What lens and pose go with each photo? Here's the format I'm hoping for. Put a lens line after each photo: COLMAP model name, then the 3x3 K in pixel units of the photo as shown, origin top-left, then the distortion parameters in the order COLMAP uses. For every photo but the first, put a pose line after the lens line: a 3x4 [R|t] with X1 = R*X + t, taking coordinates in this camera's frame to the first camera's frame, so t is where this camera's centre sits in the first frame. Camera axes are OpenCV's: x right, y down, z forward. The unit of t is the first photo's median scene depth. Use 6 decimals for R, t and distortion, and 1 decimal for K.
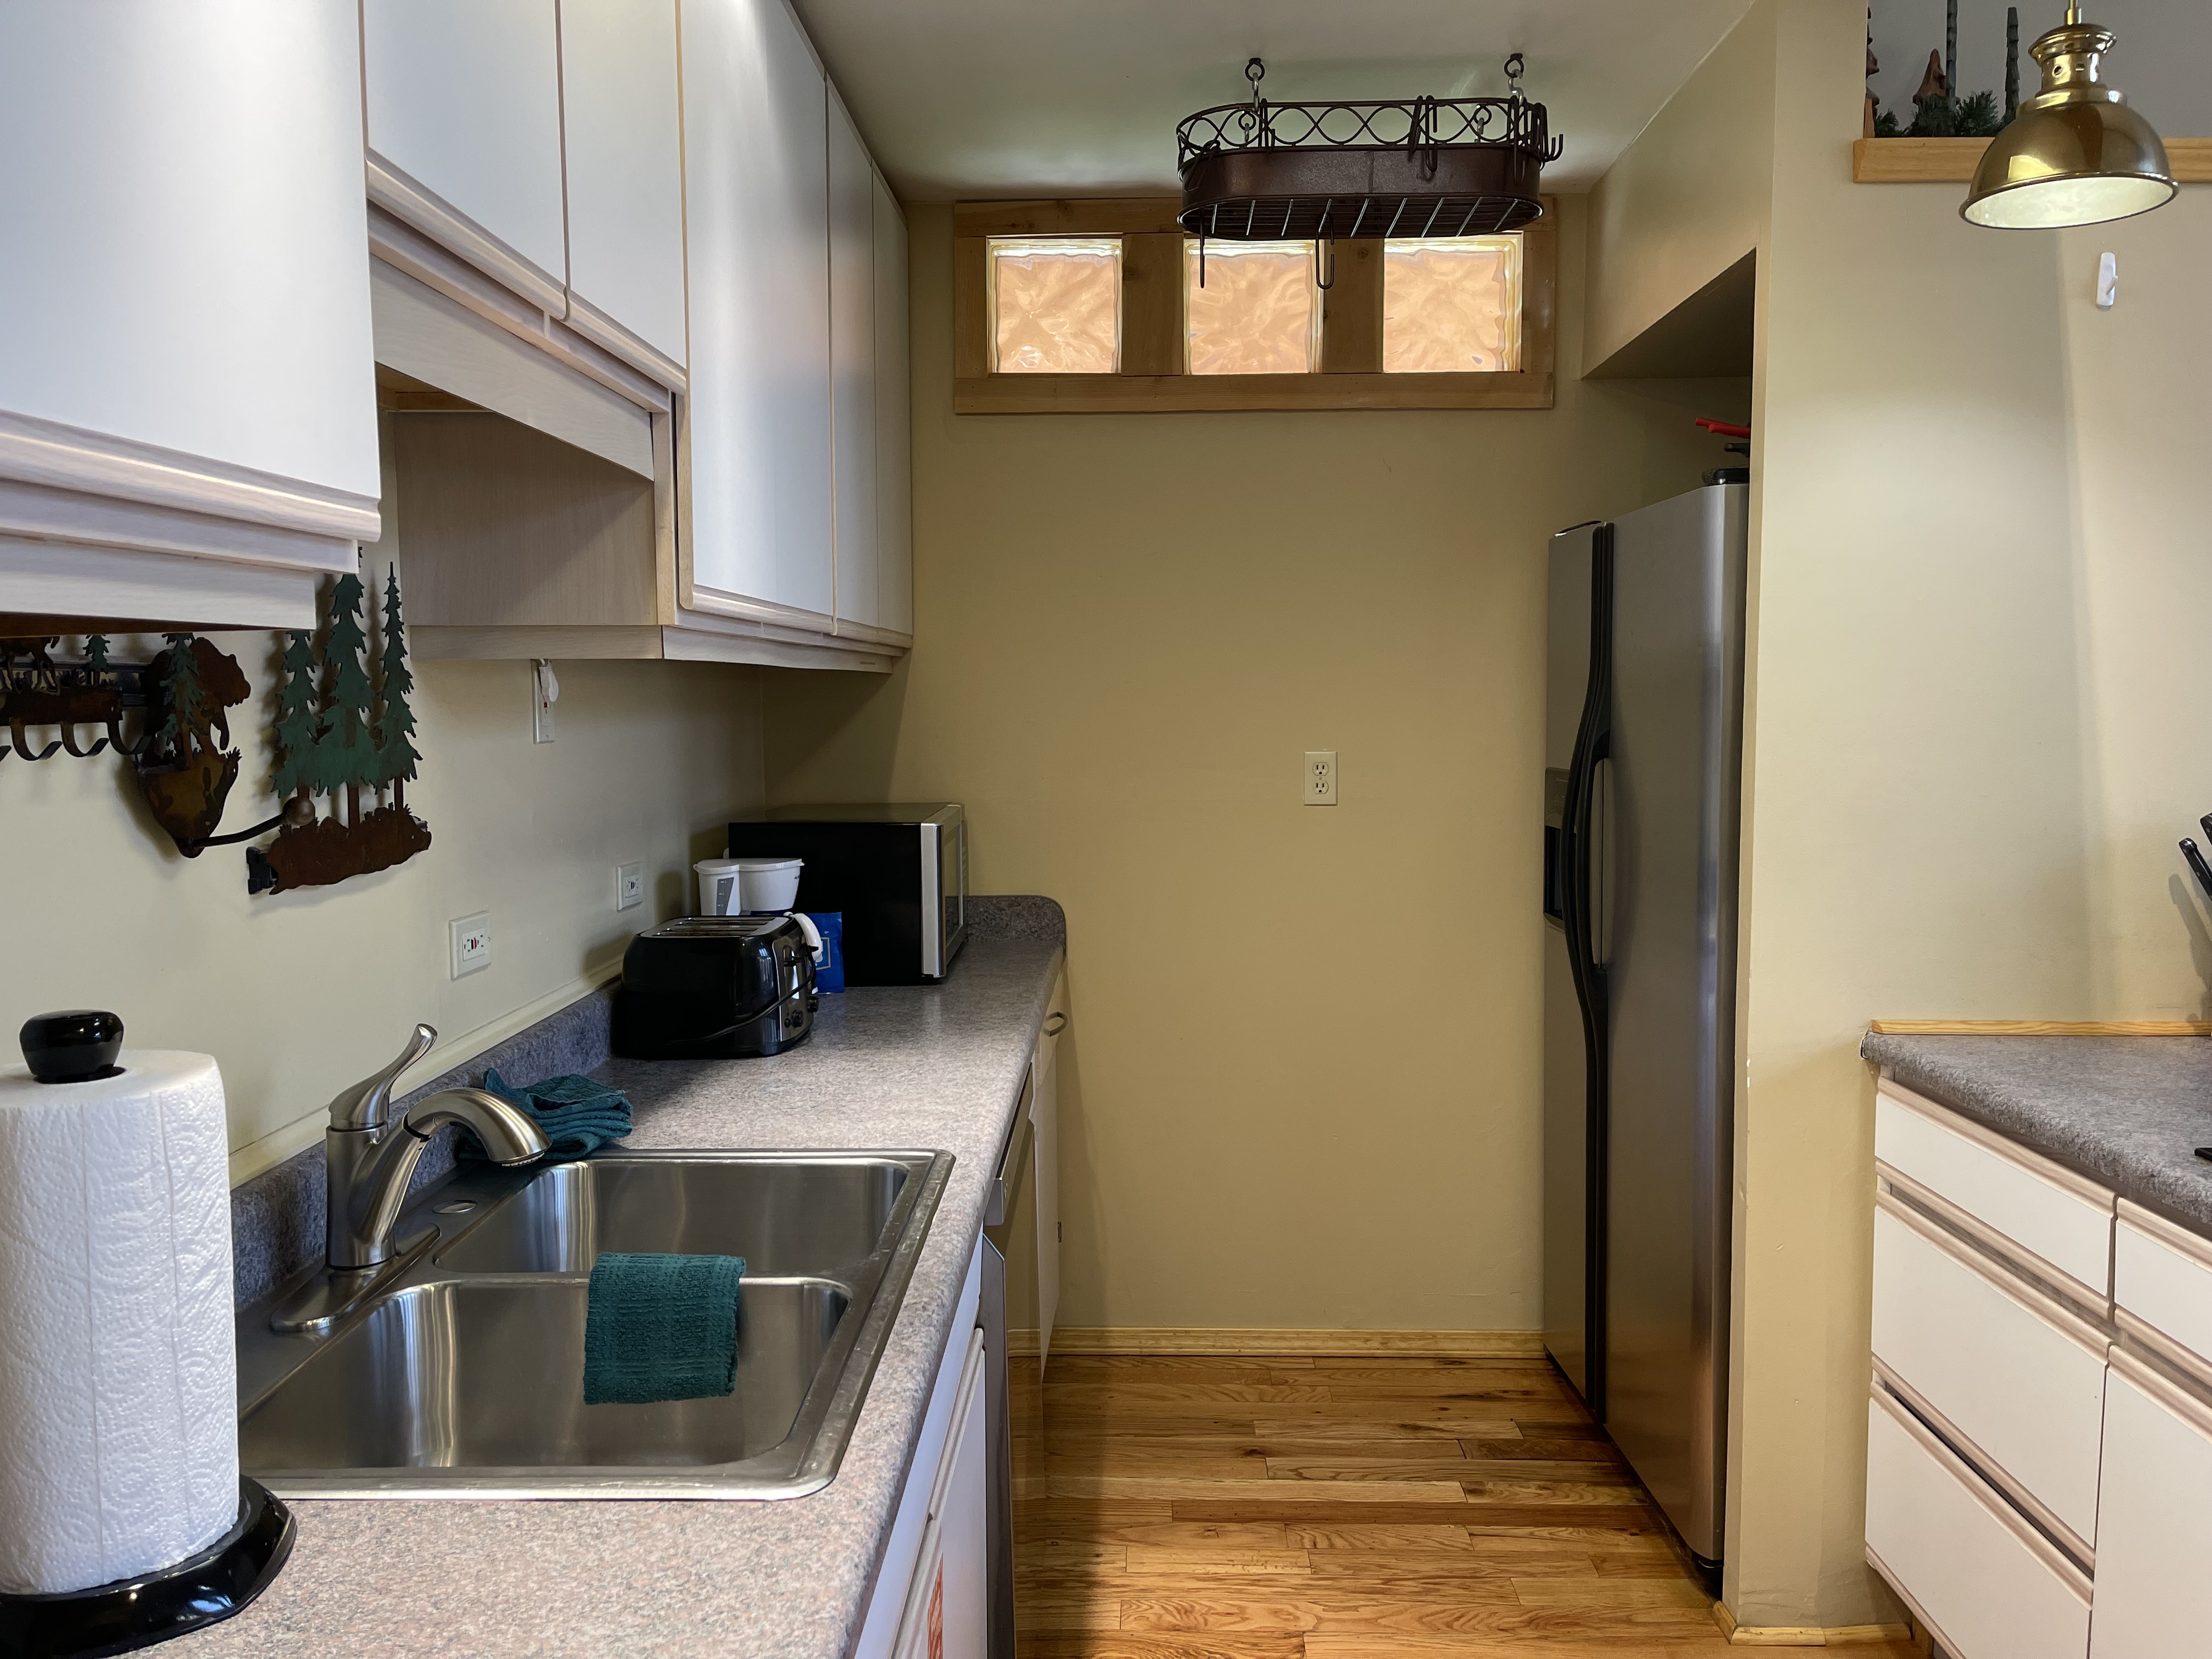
lens RADIAL K [[1682.6, 0, 1115.9], [0, 1682.6, 821.6], [0, 0, 1]] dist [0.080081, -0.093316]
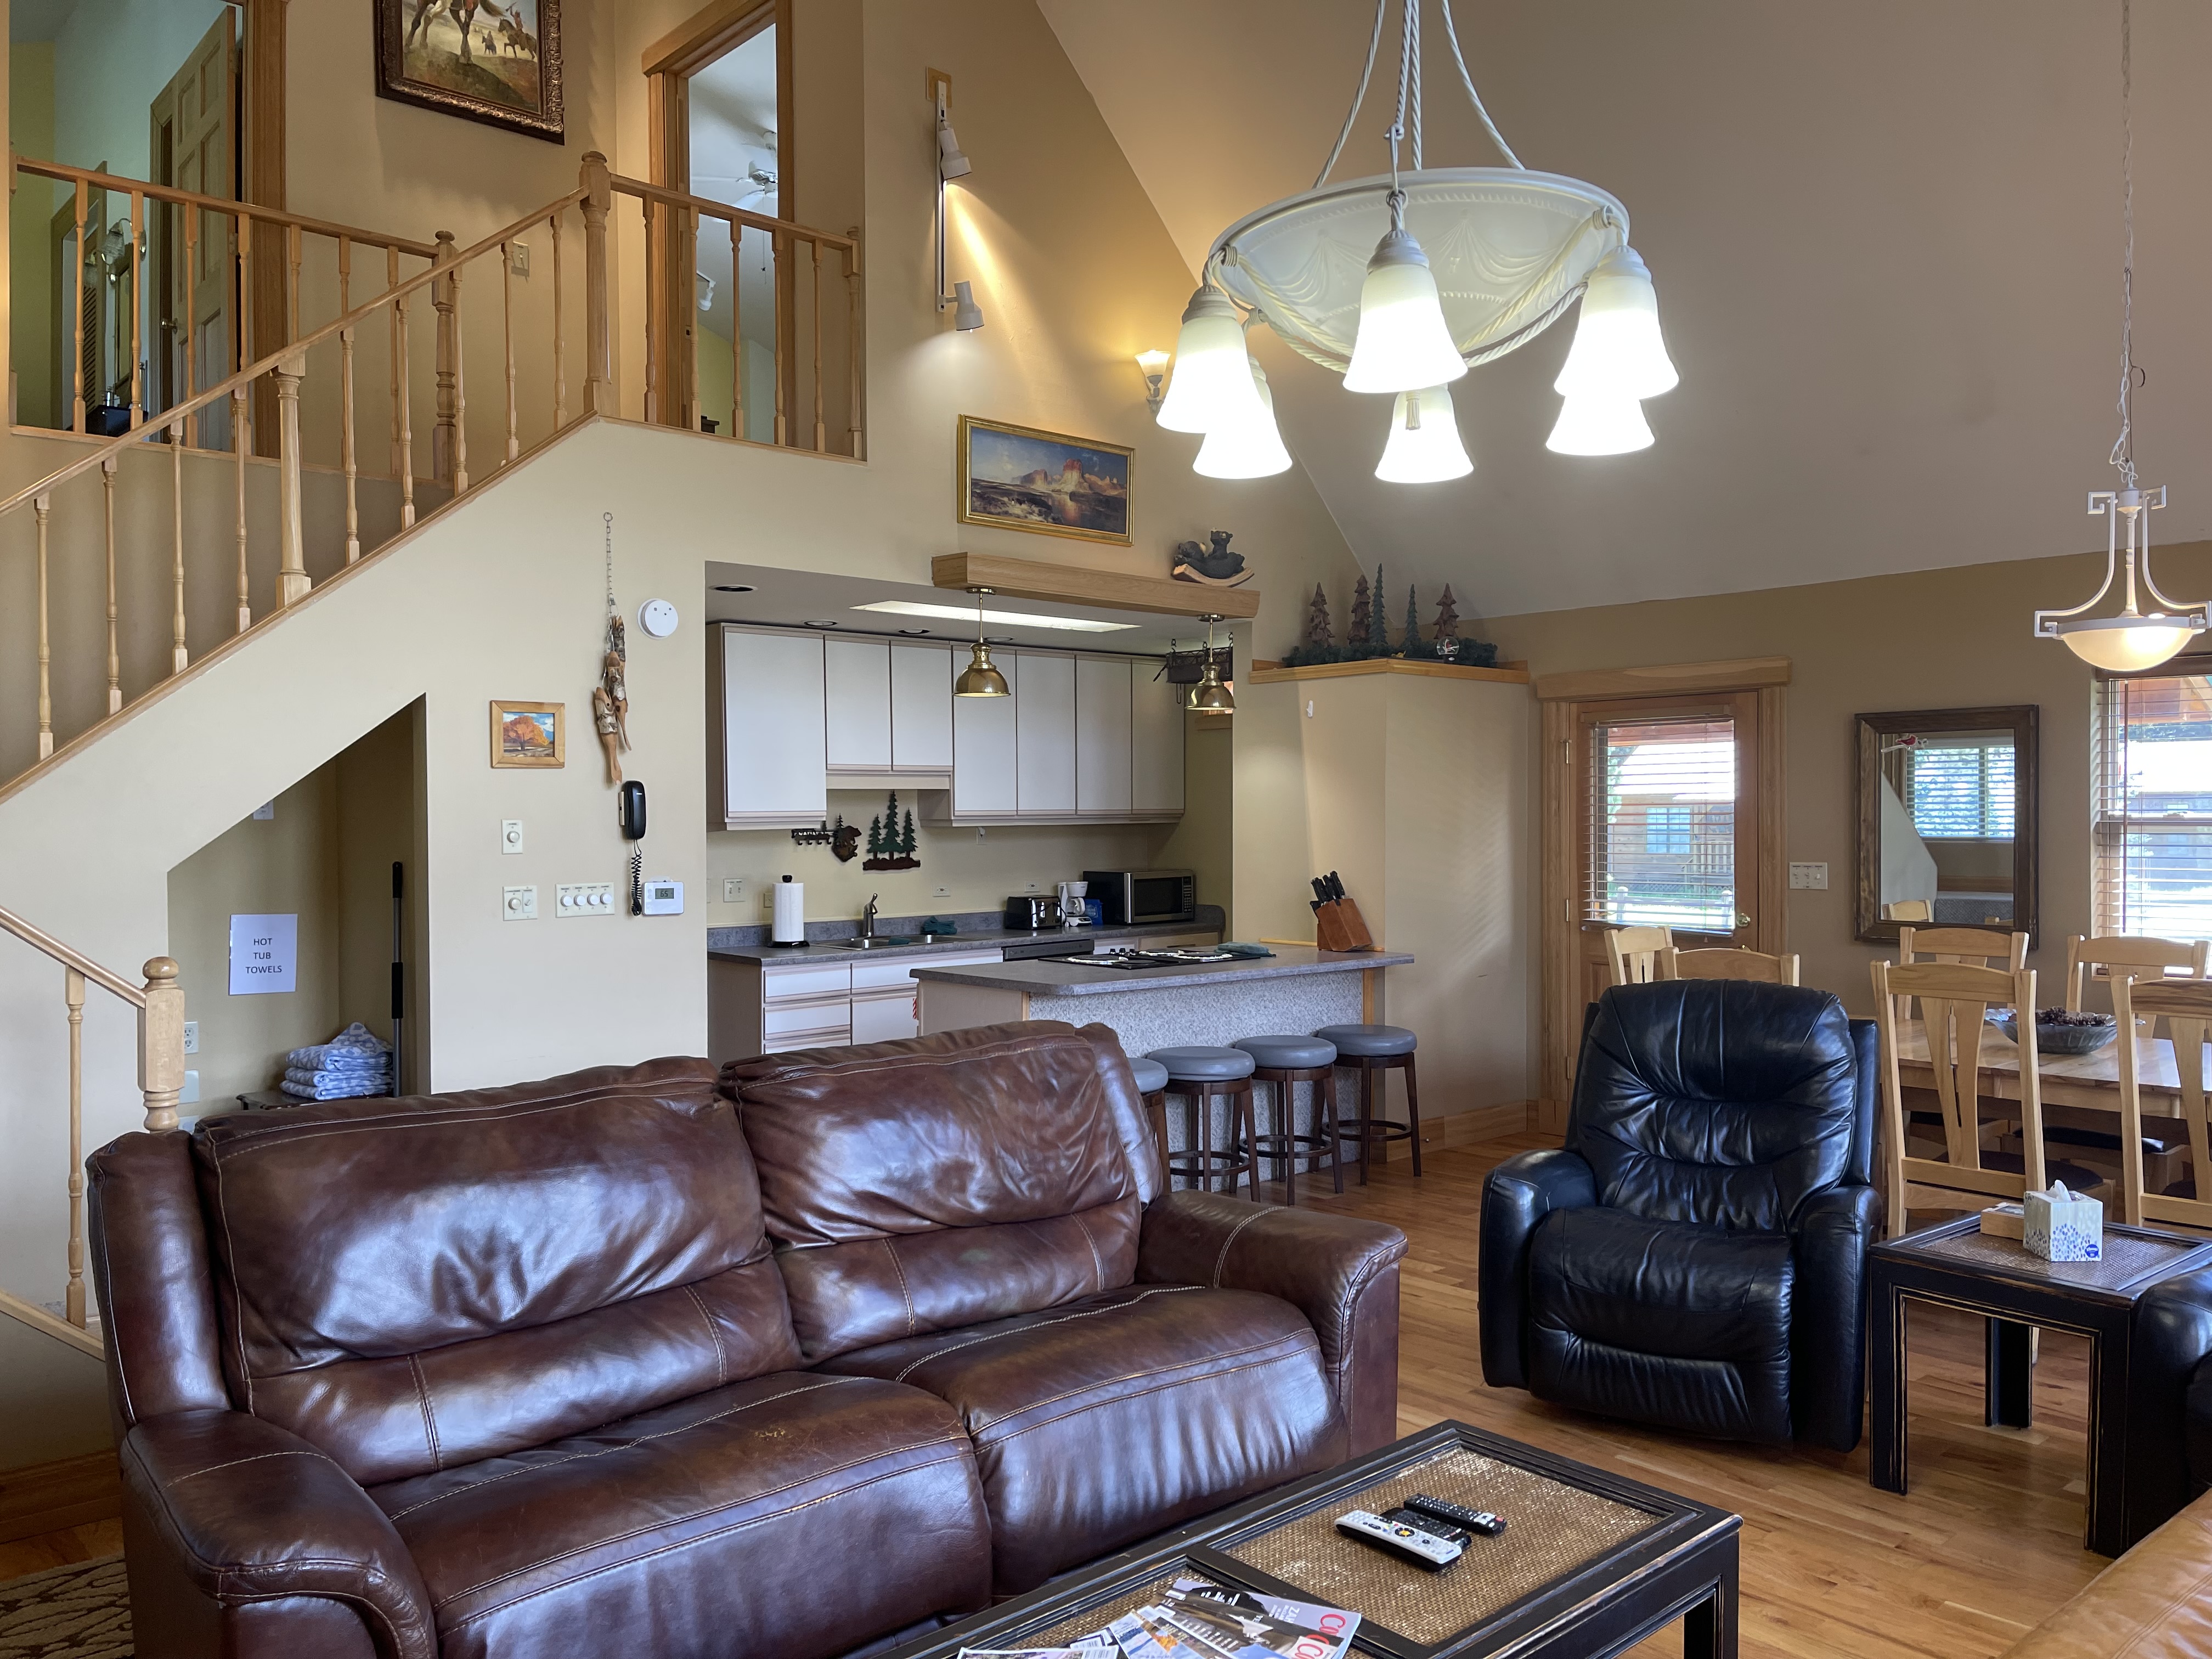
lens RADIAL K [[1682.6, 0, 1104.3], [0, 1682.6, 839.3], [0, 0, 1]] dist [0.080081, -0.093316]
pose [[0.686099, 0.012714, -0.727397, 2.352117], [-0.051192, 0.998213, -0.030837, 0.040938], [0.725705, 0.058394, 0.685524, -1.289742]]
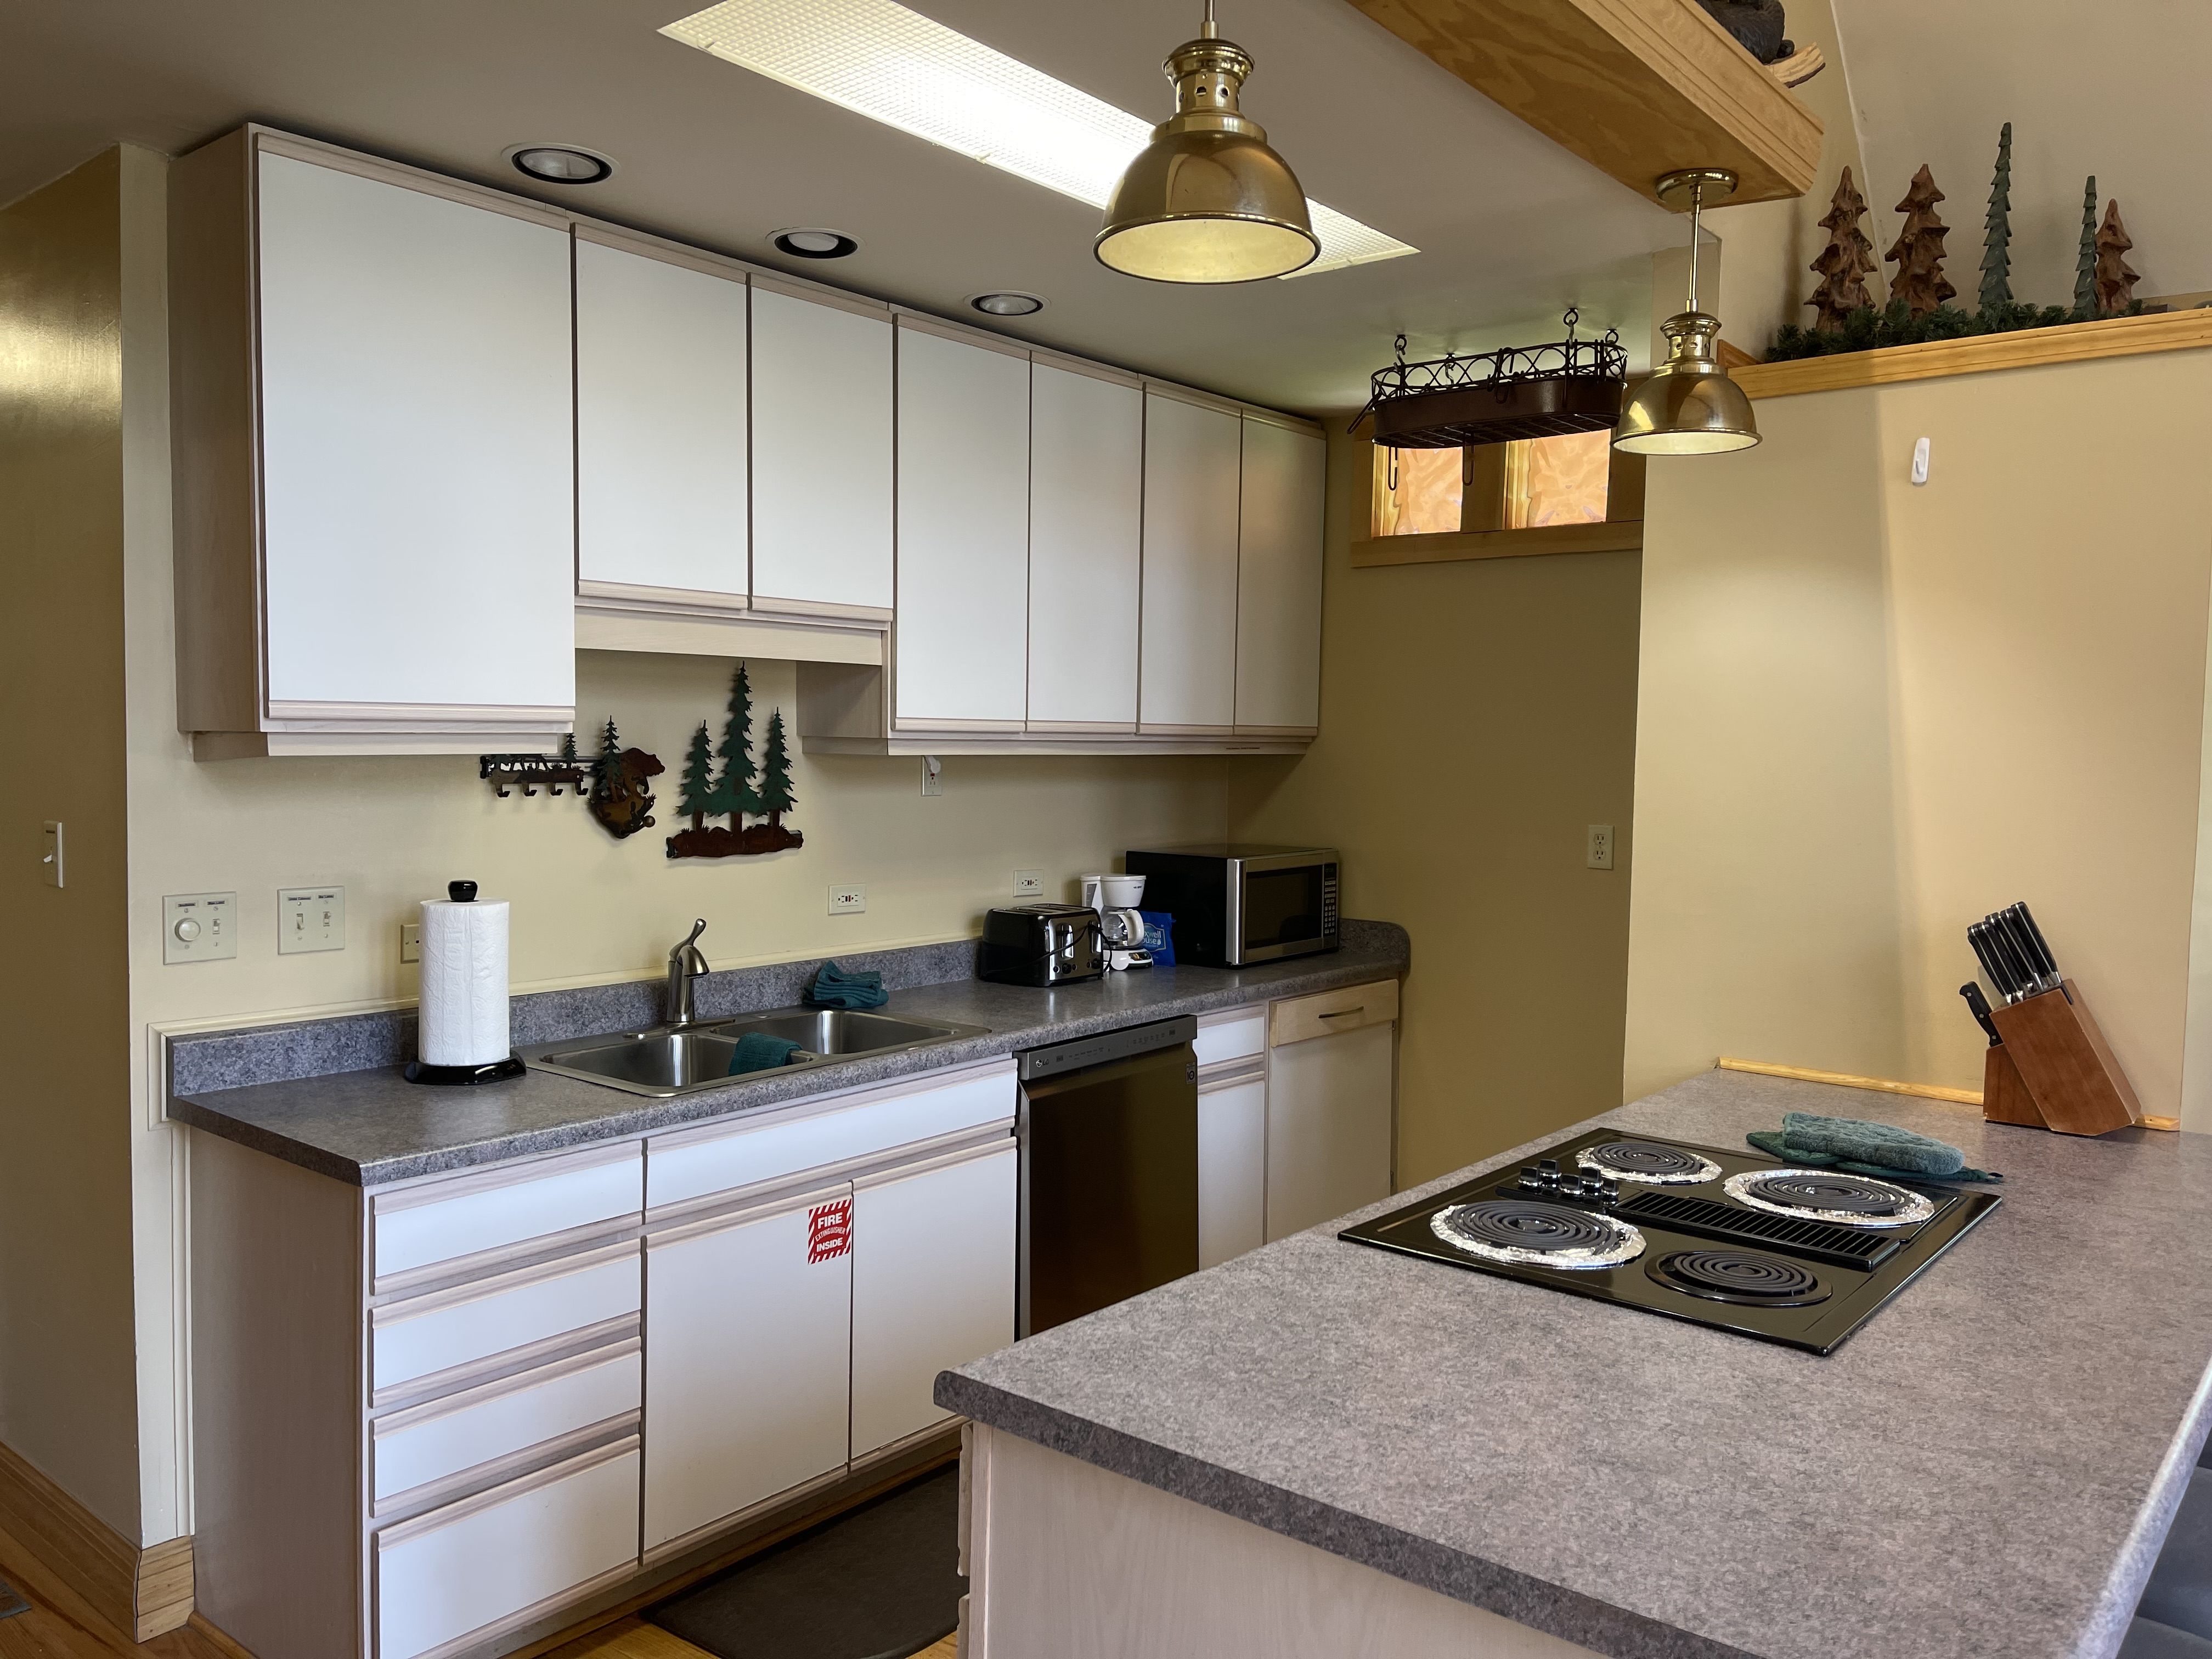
lens RADIAL K [[1682.6, 0, 1121.3], [0, 1682.6, 833.0], [0, 0, 1]] dist [0.080081, -0.093316]
pose [[0.787920, 0.052906, -0.613500, 0.791125], [-0.065618, 0.997843, 0.001777, -0.020244], [0.612271, 0.038857, 0.789692, -0.245514]]
